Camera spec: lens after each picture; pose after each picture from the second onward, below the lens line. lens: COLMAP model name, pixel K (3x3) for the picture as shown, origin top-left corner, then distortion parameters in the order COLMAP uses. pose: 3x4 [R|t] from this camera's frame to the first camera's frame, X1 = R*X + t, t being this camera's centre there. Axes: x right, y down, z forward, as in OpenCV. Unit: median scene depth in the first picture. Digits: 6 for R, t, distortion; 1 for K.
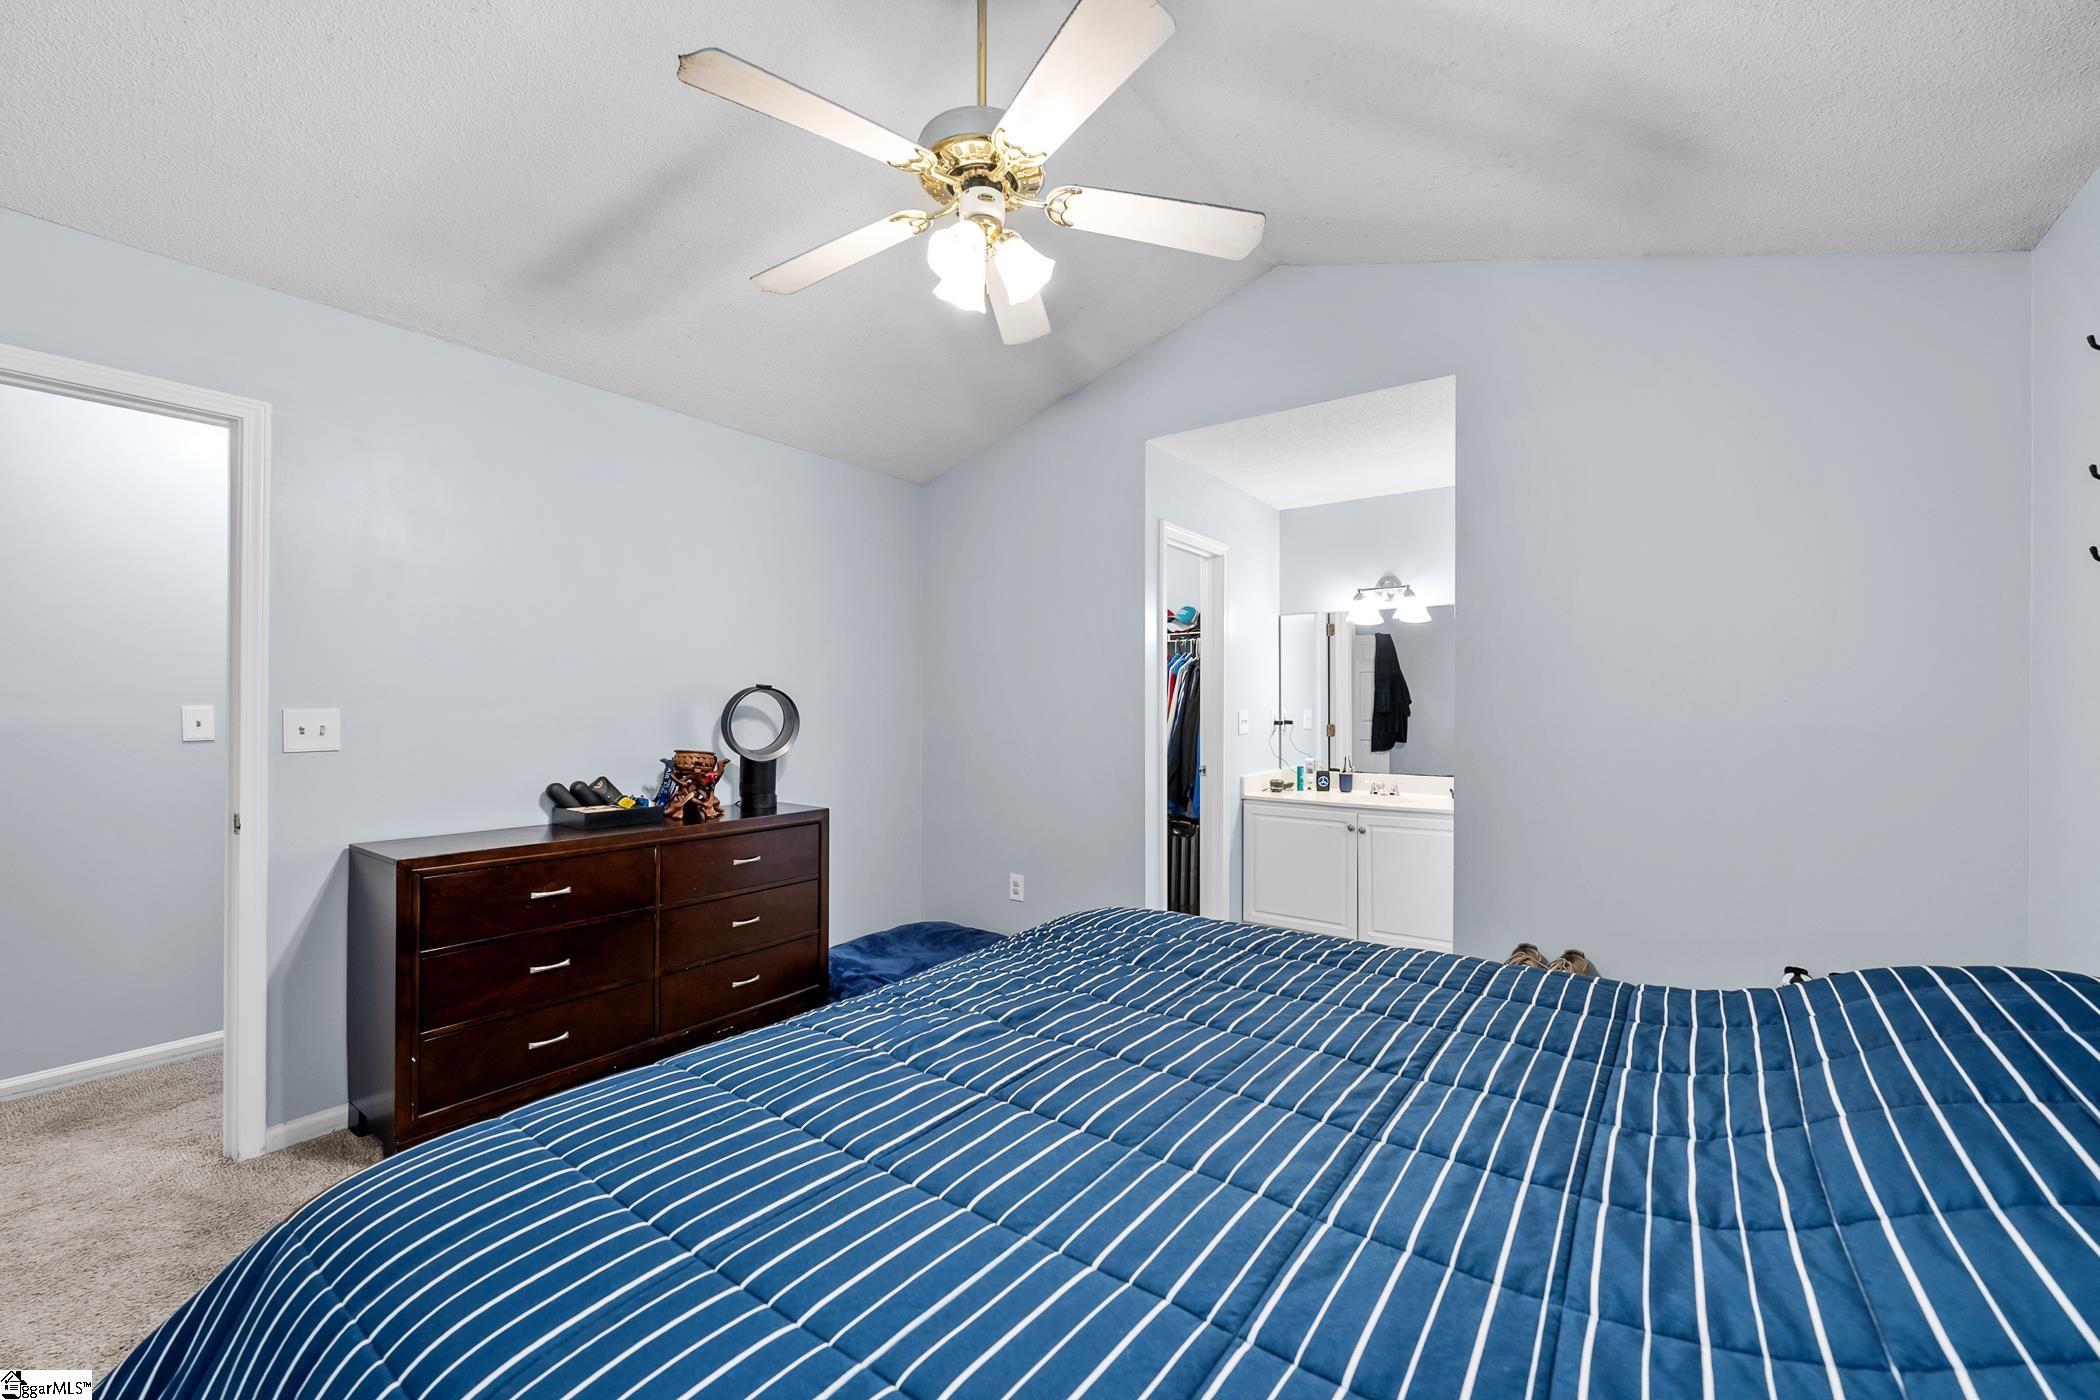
lens RADIAL K [[826.3, 0, 1041.3], [0, 826.3, 701.5], [0, 0, 1]] dist [-0.000547, 0.000146]
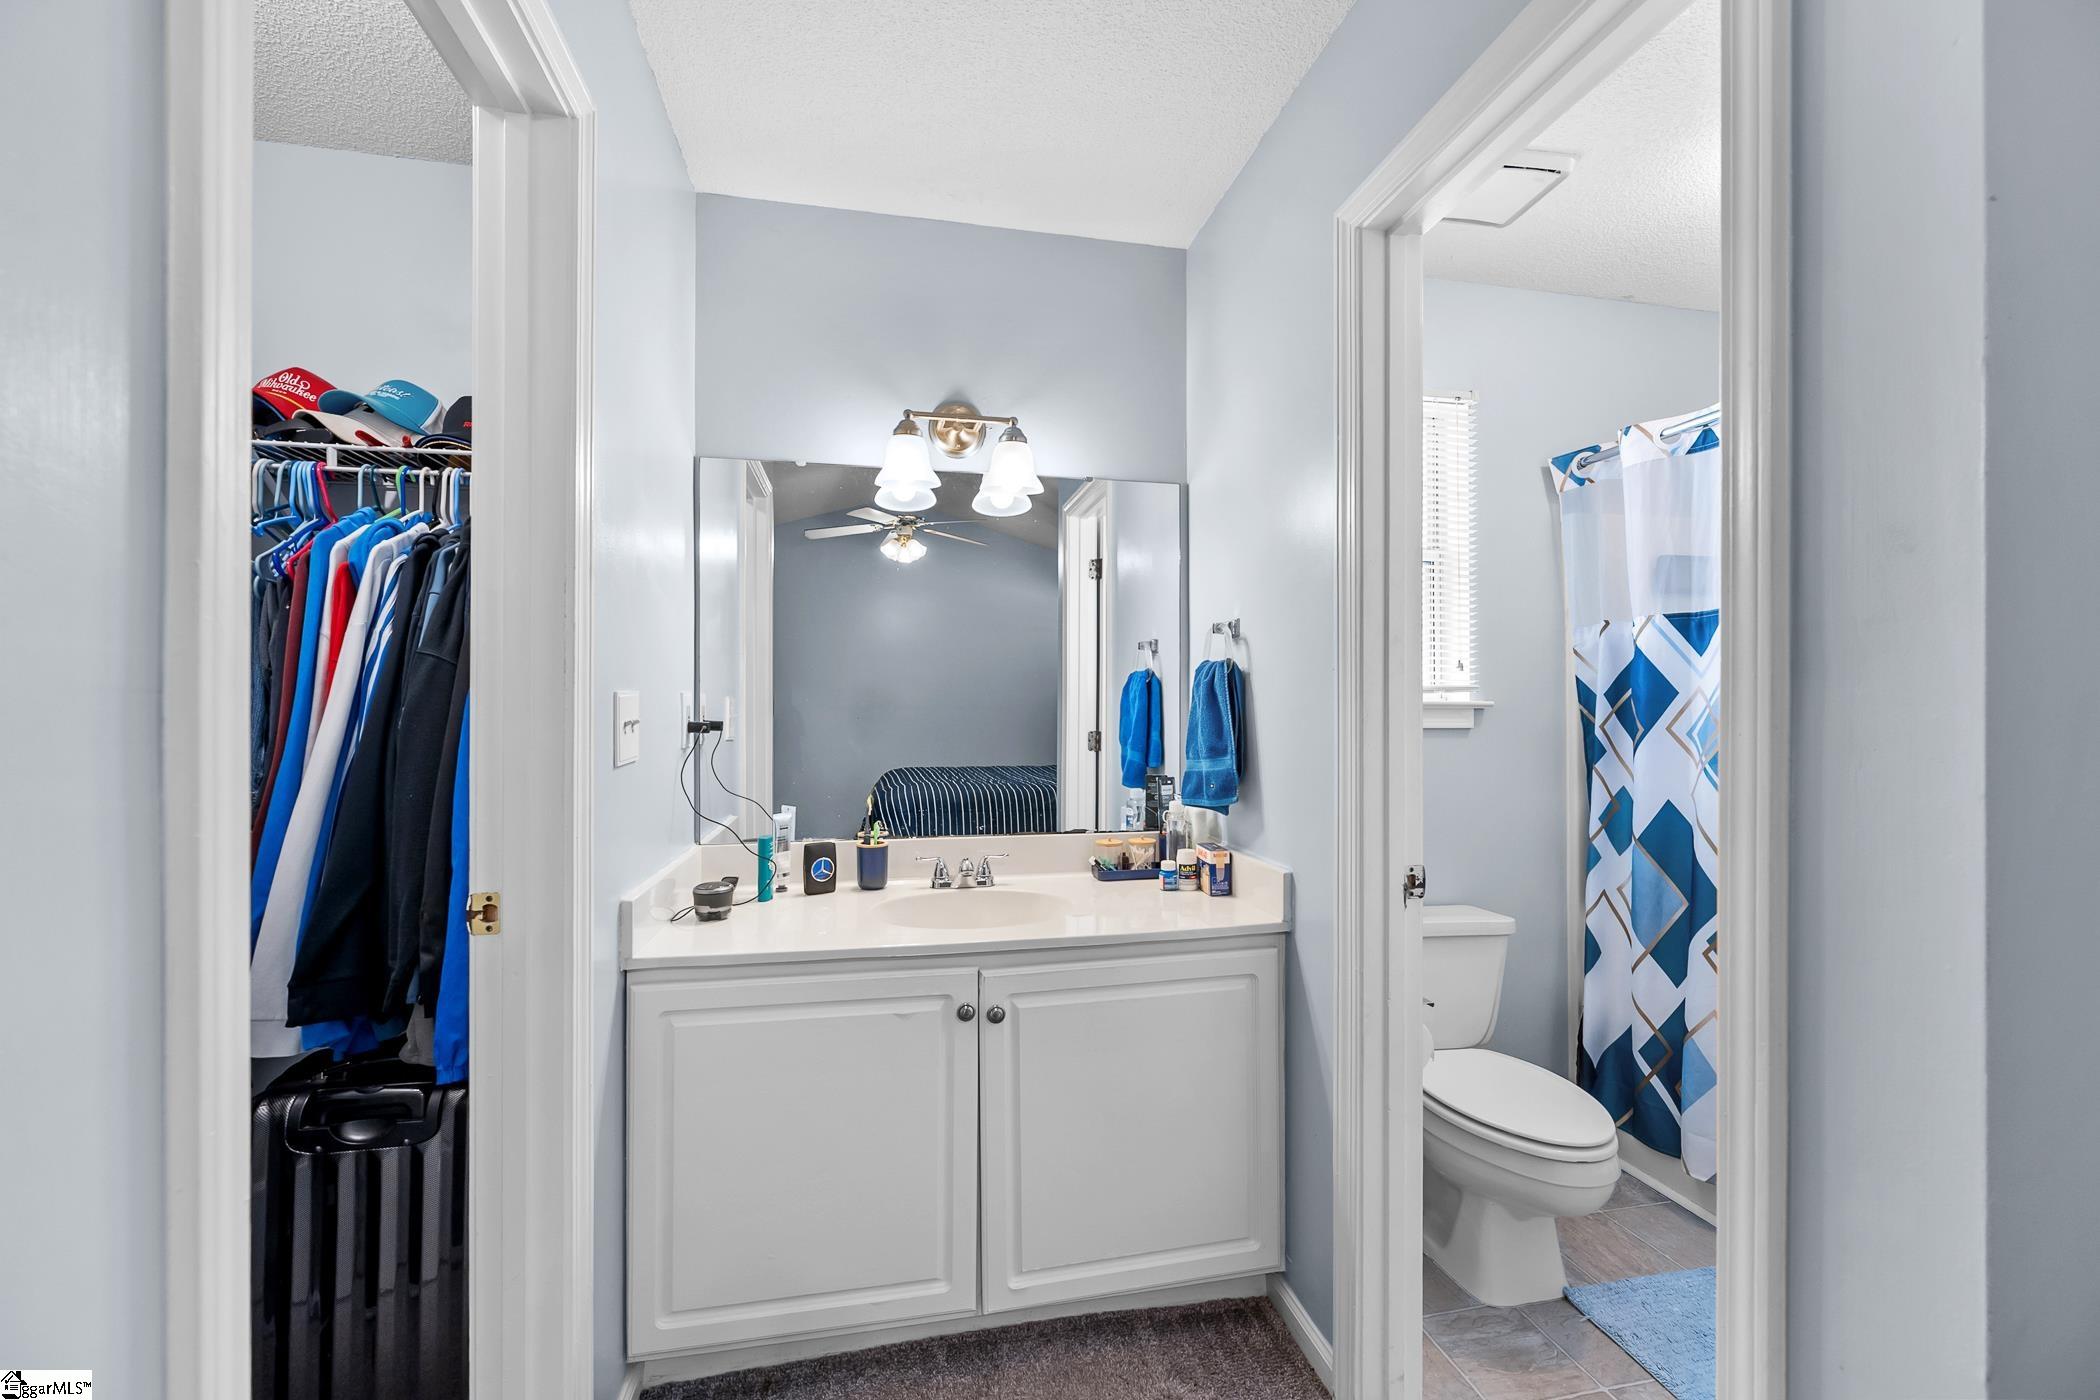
lens RADIAL K [[826.3, 0, 1041.3], [0, 826.3, 701.5], [0, 0, 1]] dist [-0.000547, 0.000146]
pose [[0.664071, 0.001002, 0.747669, 0.114532], [-0.002657, 0.999996, 0.001020, 0.014043], [-0.747665, -0.002663, 0.664071, 0.681826]]
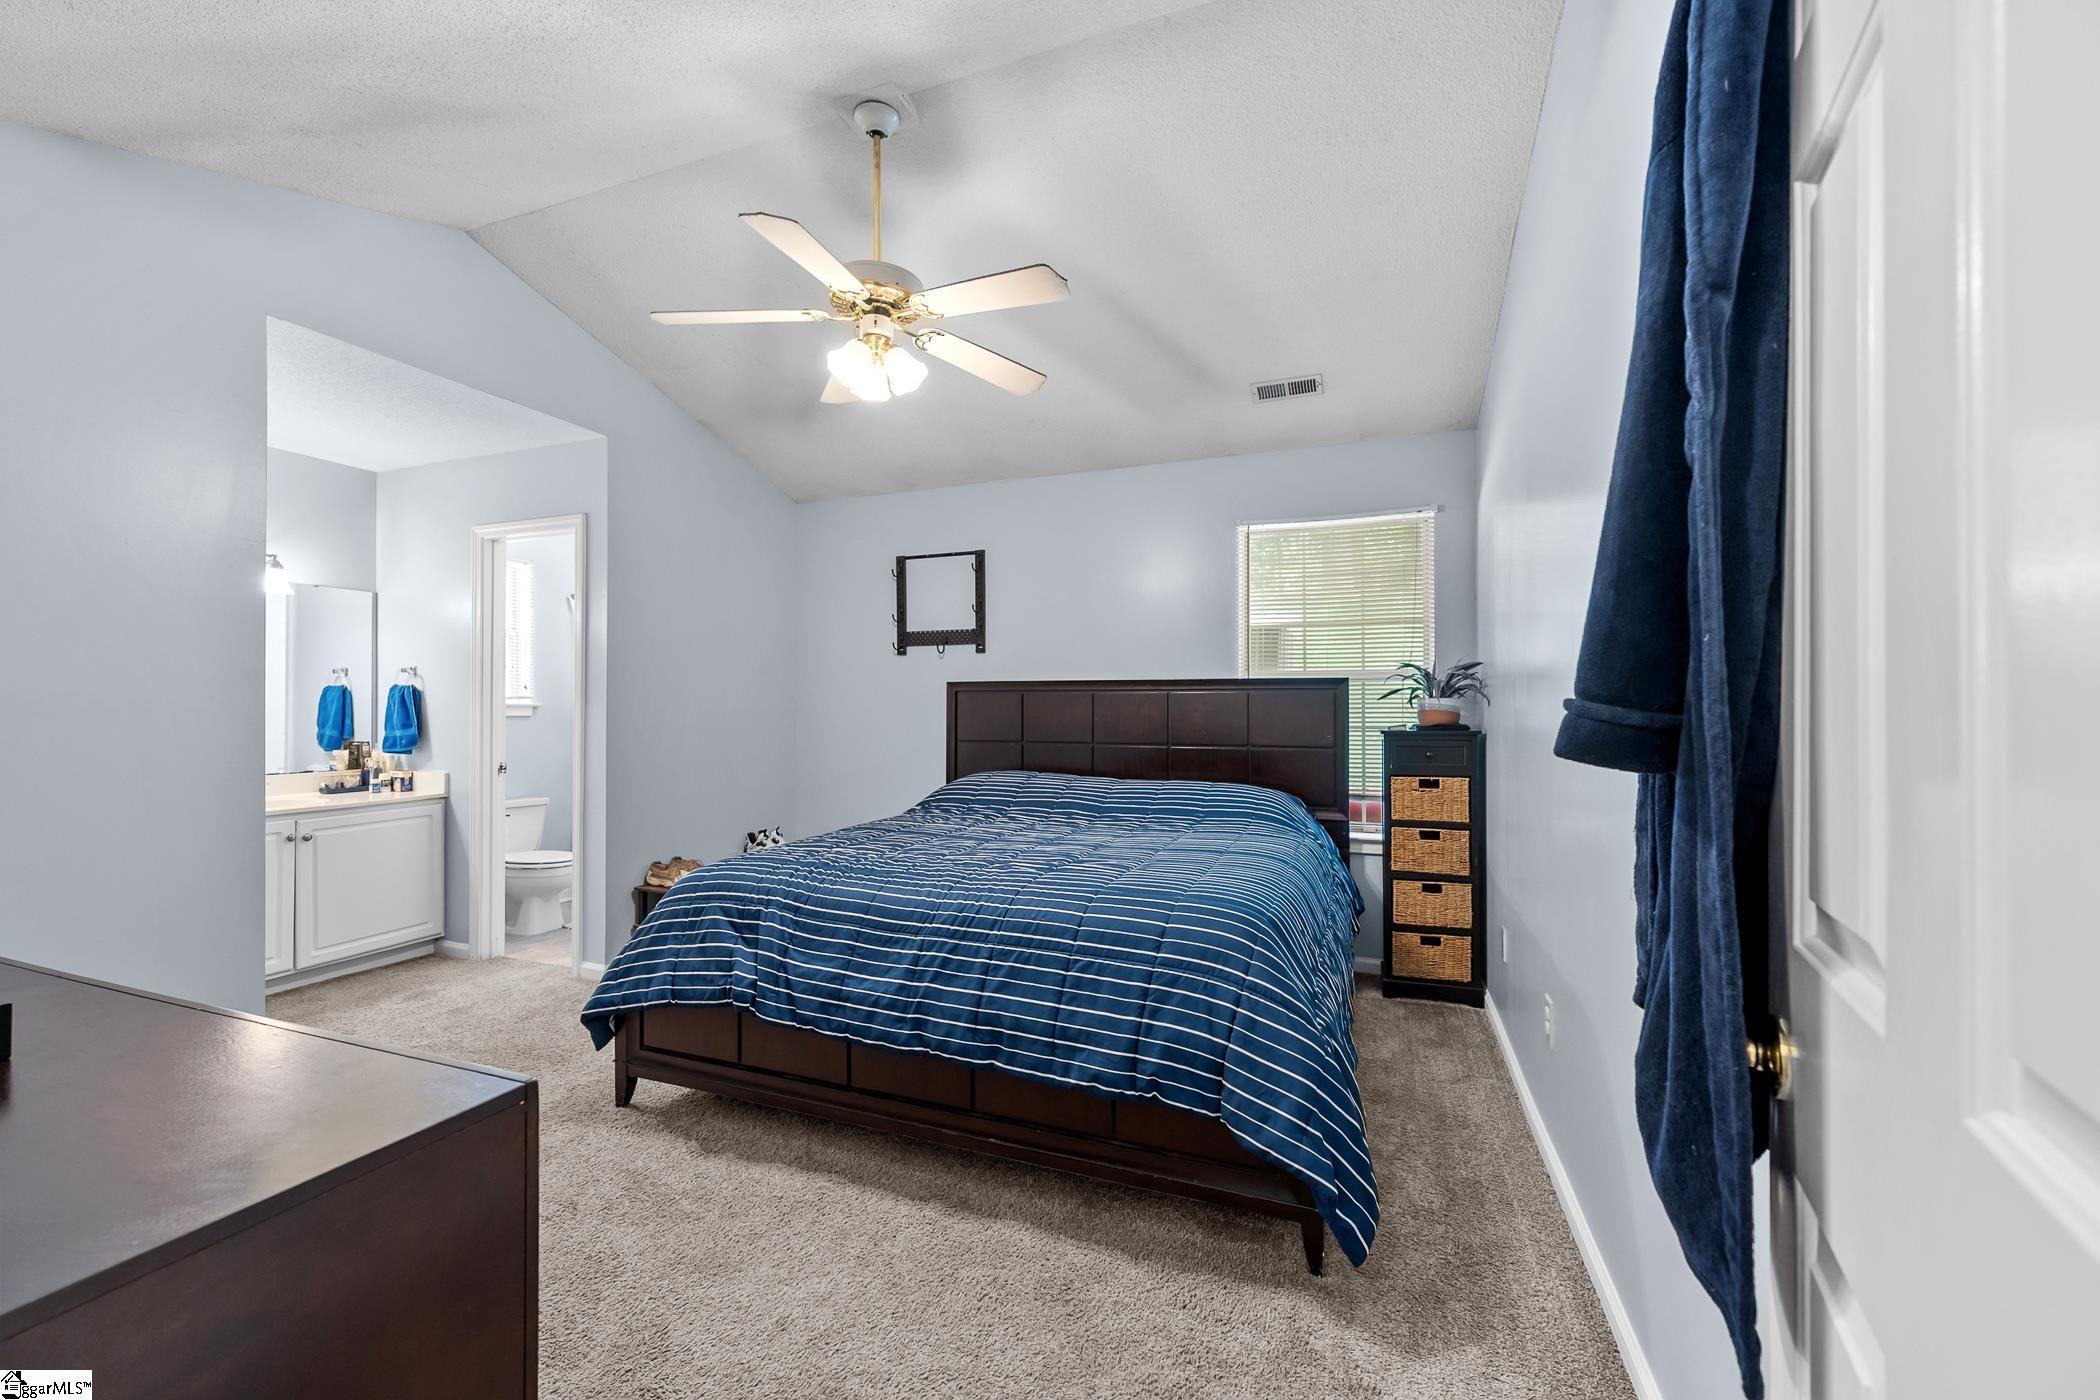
lens RADIAL K [[826.3, 0, 1041.3], [0, 826.3, 701.5], [0, 0, 1]] dist [-0.000547, 0.000146]
pose [[-0.274851, 0.001210, 0.961486, -0.605741], [-0.008475, 0.999957, -0.003681, 0.009050], [-0.961450, -0.009161, -0.274829, 0.460342]]
